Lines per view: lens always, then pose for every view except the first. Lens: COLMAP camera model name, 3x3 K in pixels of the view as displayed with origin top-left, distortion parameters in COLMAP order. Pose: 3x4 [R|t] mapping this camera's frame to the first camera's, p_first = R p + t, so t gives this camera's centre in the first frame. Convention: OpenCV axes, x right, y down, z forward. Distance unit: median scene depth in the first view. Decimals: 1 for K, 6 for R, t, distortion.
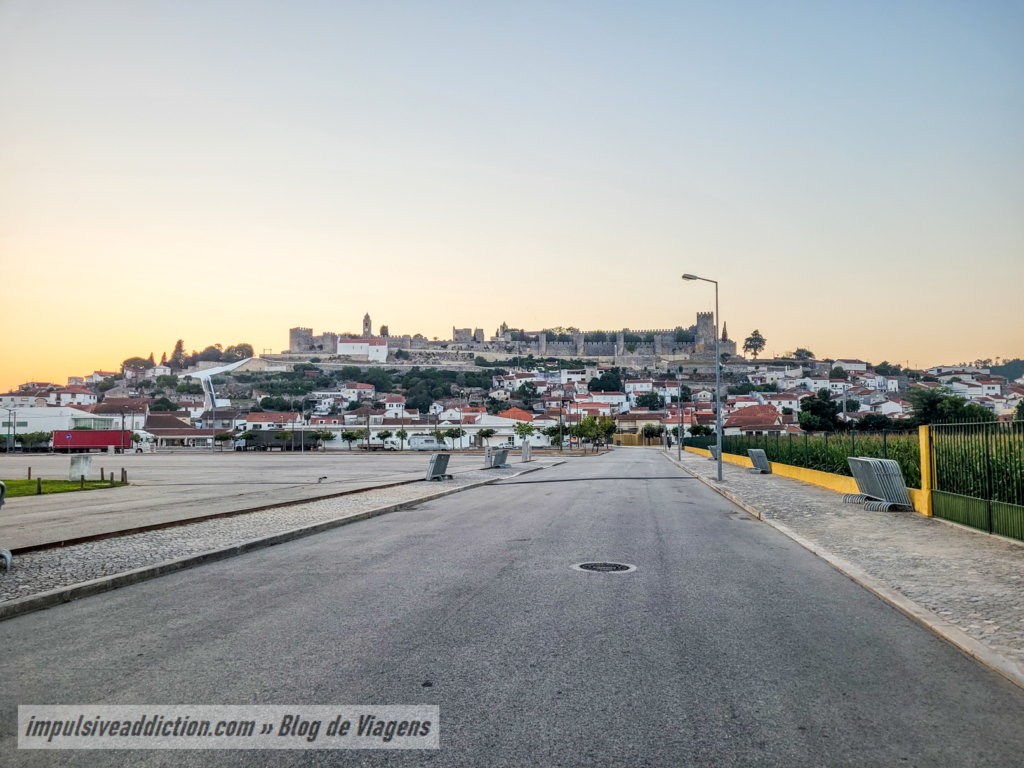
lens RADIAL K [[786.7, 0, 513.6], [0, 786.7, 384.7], [0, 0, 1]] dist [0.044290, -0.025352]
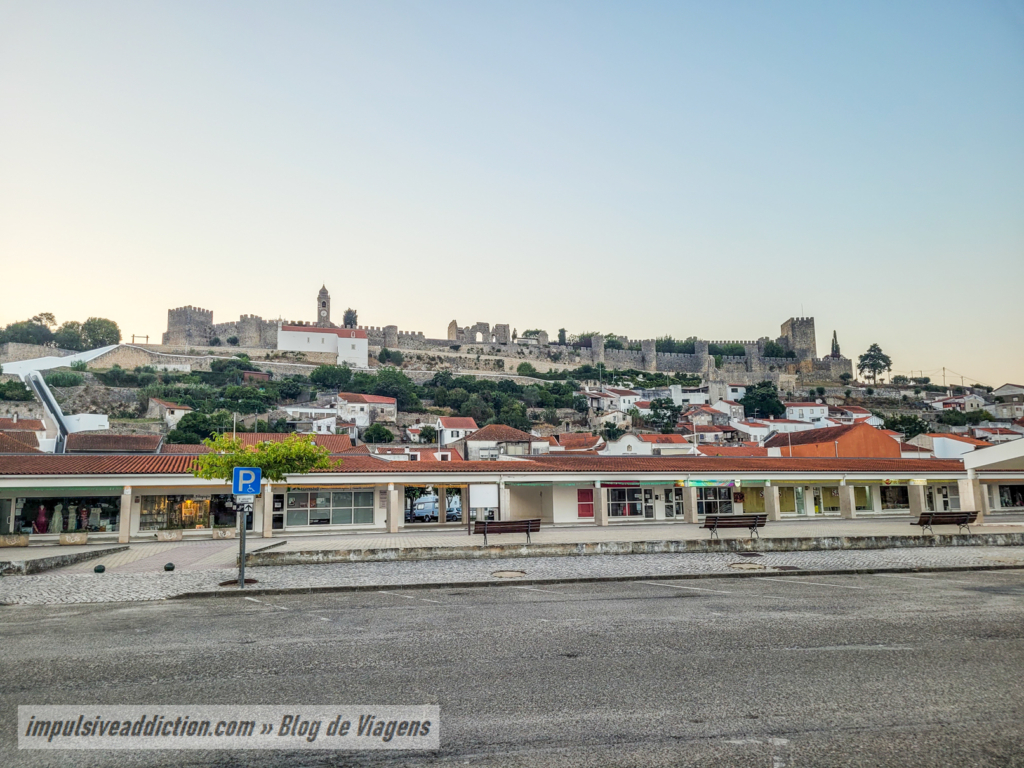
lens RADIAL K [[786.7, 0, 509.9], [0, 786.7, 382.7], [0, 0, 1]] dist [0.044290, -0.025352]
pose [[0.958866, 0.028940, 0.282381, -0.223891], [-0.004512, 0.996218, -0.086775, 0.031537], [-0.283825, 0.081932, 0.955369, 0.424914]]
